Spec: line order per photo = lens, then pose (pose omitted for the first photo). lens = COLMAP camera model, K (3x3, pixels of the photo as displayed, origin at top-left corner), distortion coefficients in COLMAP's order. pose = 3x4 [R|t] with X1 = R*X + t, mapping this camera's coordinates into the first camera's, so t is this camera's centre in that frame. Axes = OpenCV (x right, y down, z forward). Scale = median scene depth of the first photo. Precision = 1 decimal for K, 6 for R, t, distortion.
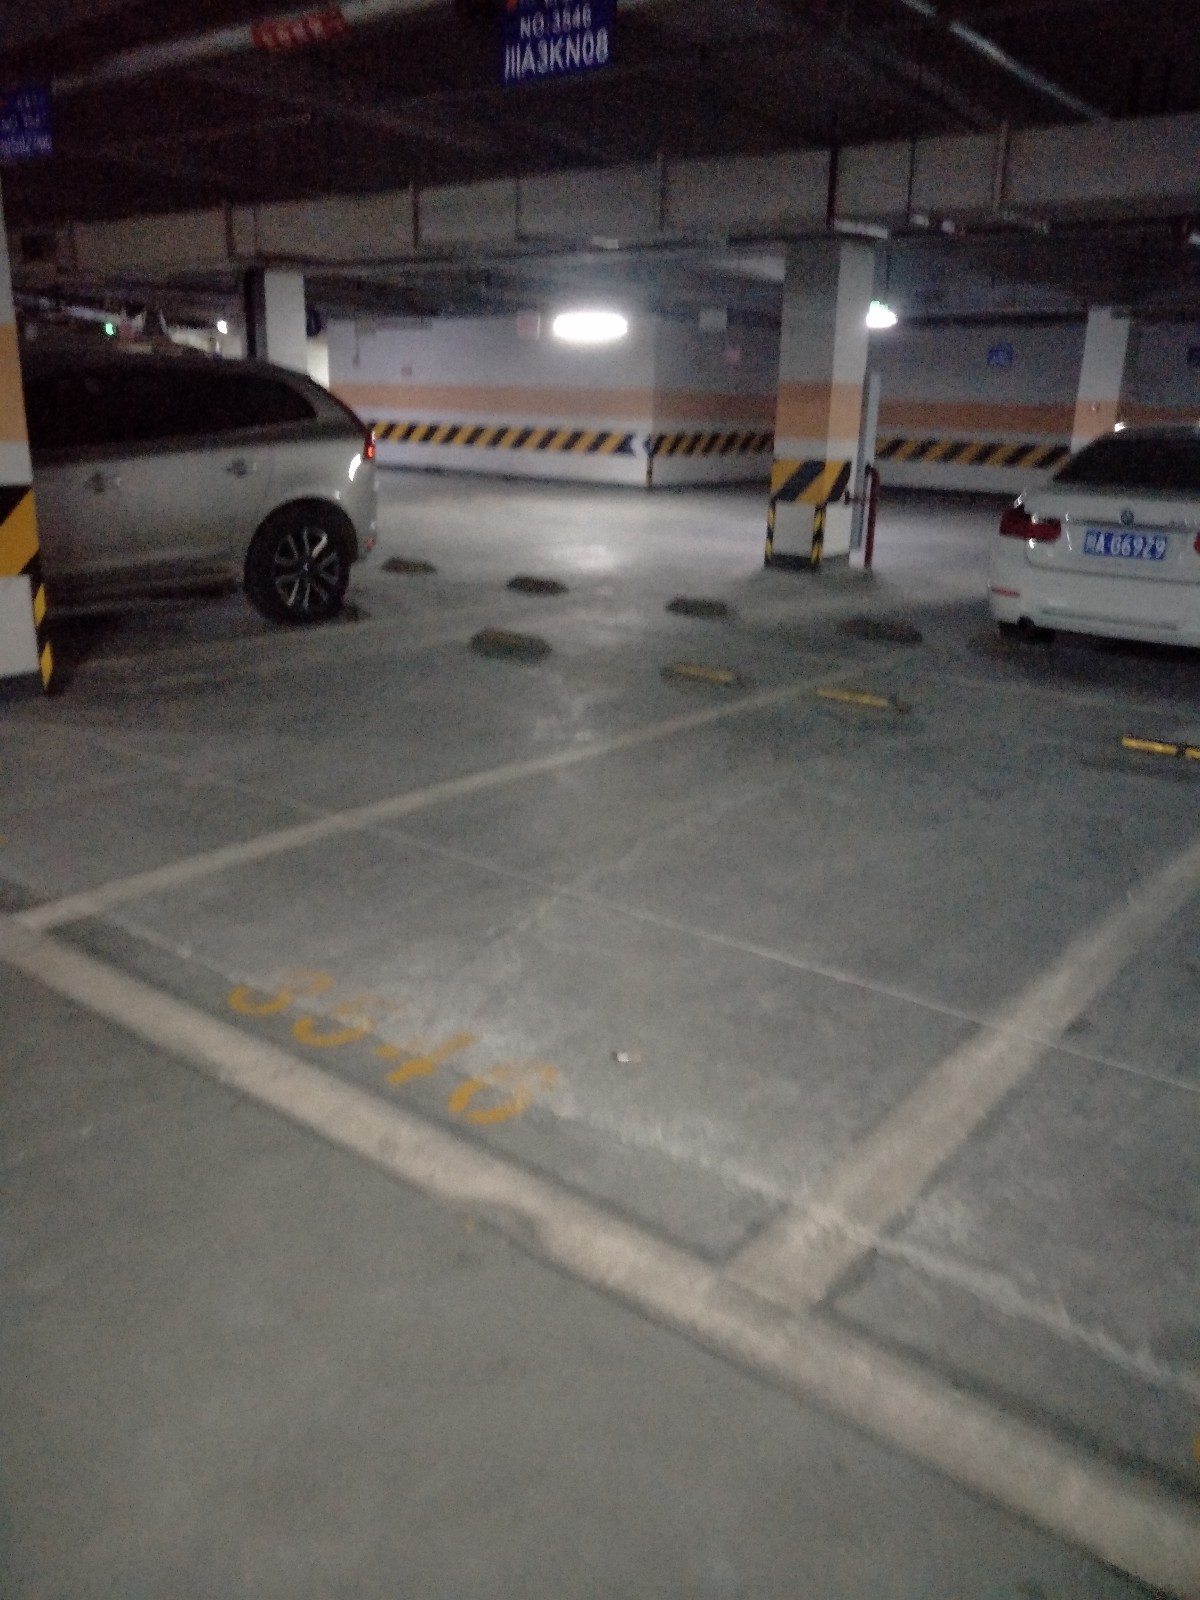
lens RADIAL K [[1284.1, 0, 607.2], [0, 1284.1, 795.5], [0, 0, 1]] dist [0.000356, 0.003158]
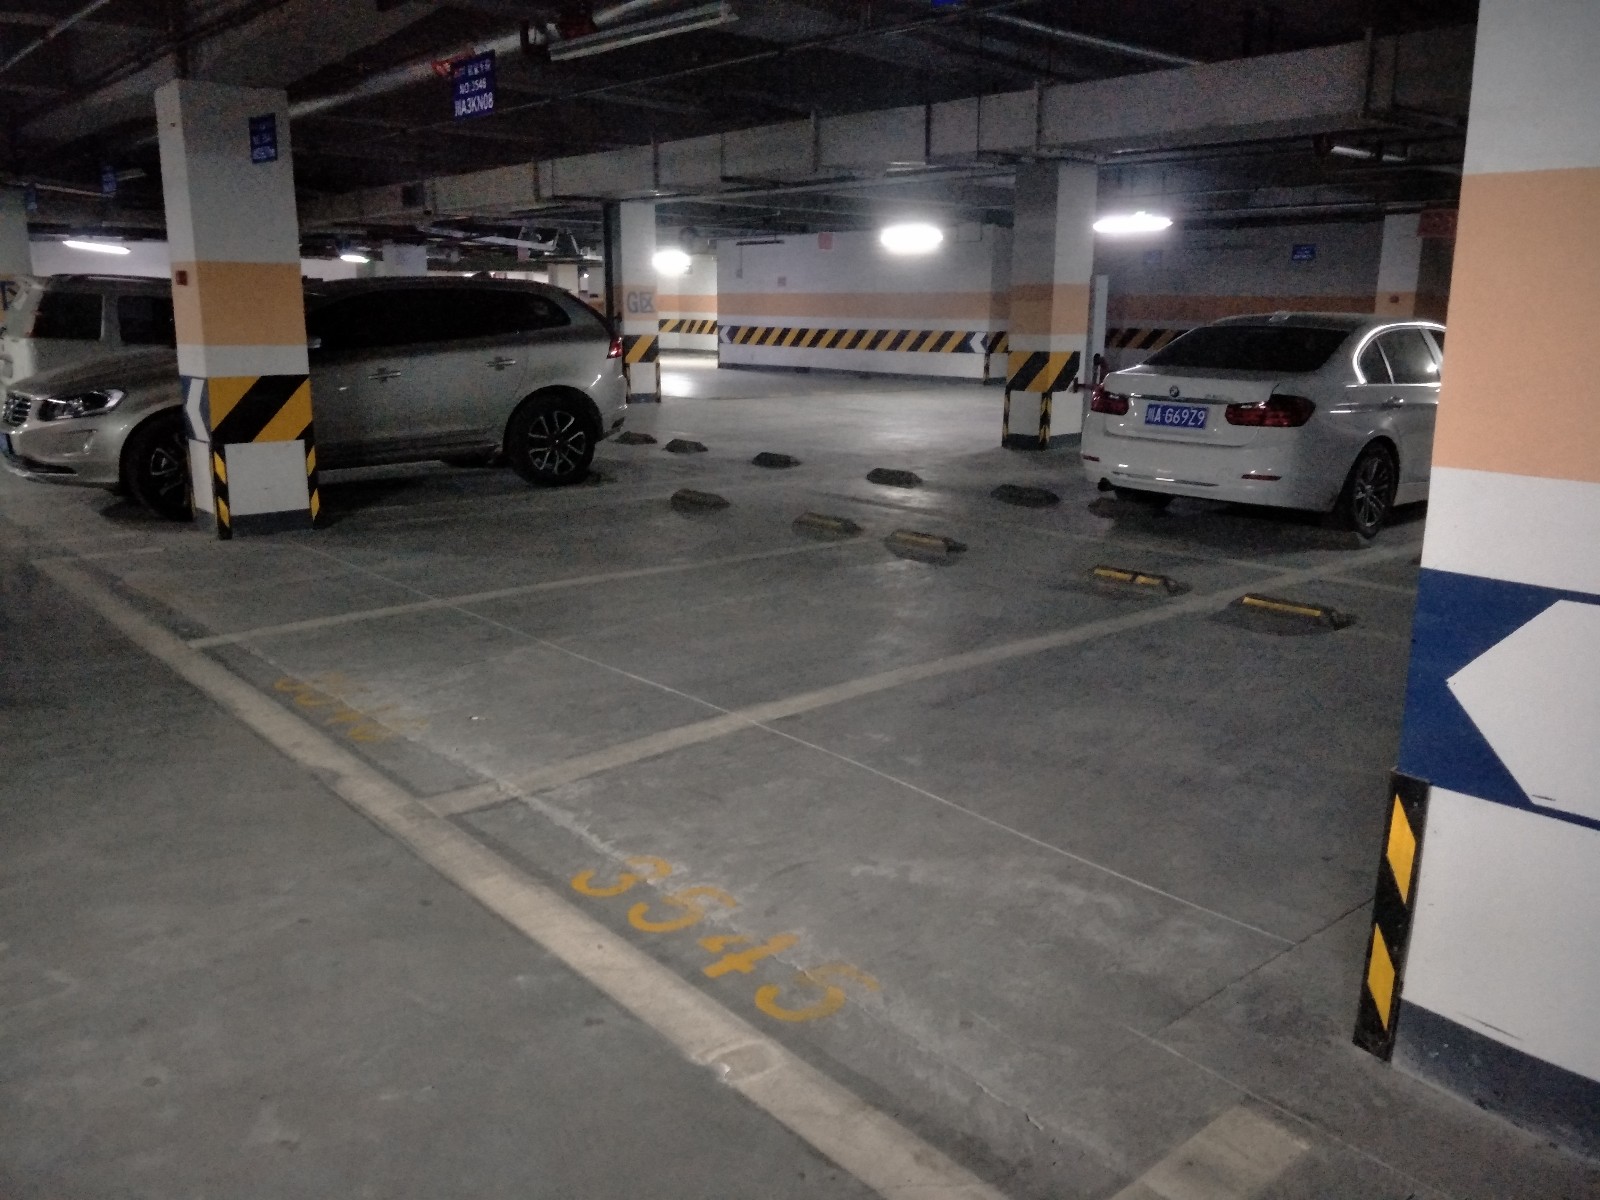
lens RADIAL K [[1271.3, 0, 798.3], [0, 1271.3, 587.2], [0, 0, 1]] dist [0.004448, -0.006443]
pose [[0.980602, 0.019982, -0.194989, 0.272027], [-0.035337, 0.996513, -0.075590, 0.056984], [0.192799, 0.081014, 0.977888, -0.180307]]
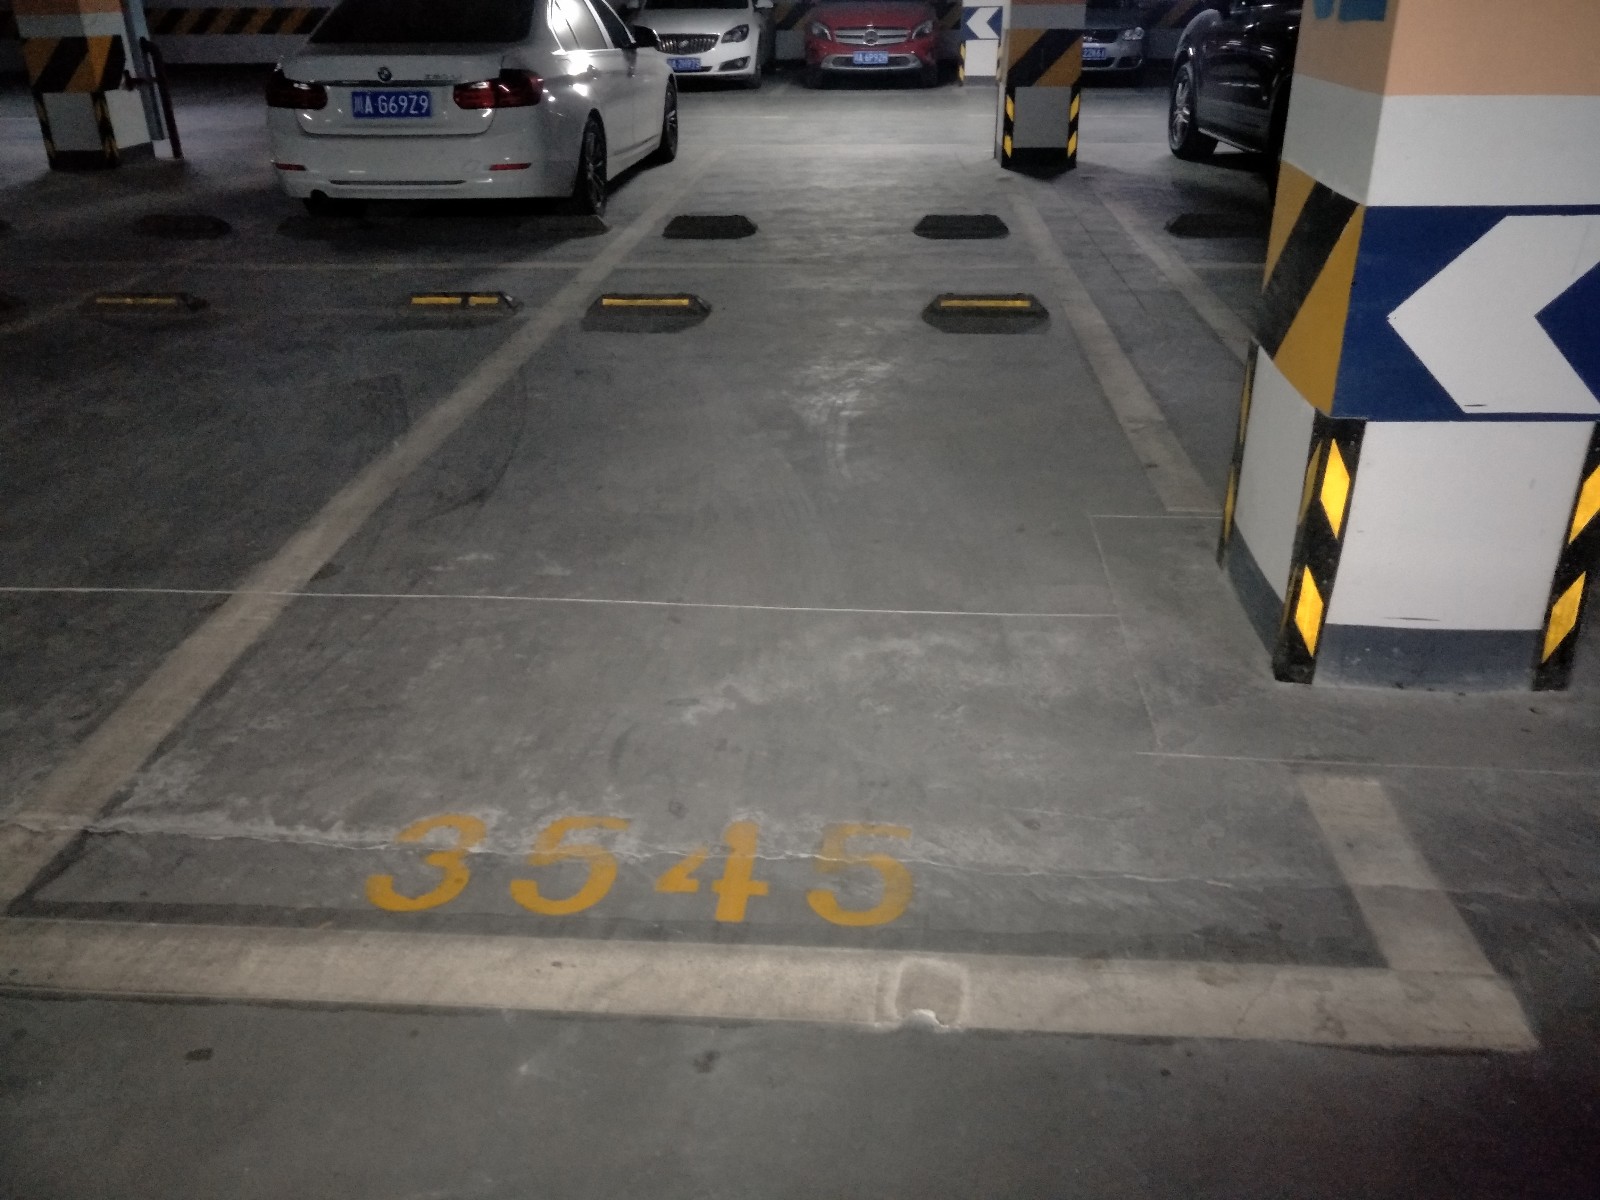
lens RADIAL K [[1284.1, 0, 803.8], [0, 1284.1, 578.5], [0, 0, 1]] dist [0.000356, 0.003158]
pose [[0.828638, -0.272752, 0.488841, 0.071969], [0.196934, 0.959481, 0.201526, 0.020125], [-0.524000, -0.070722, 0.848777, -0.045184]]
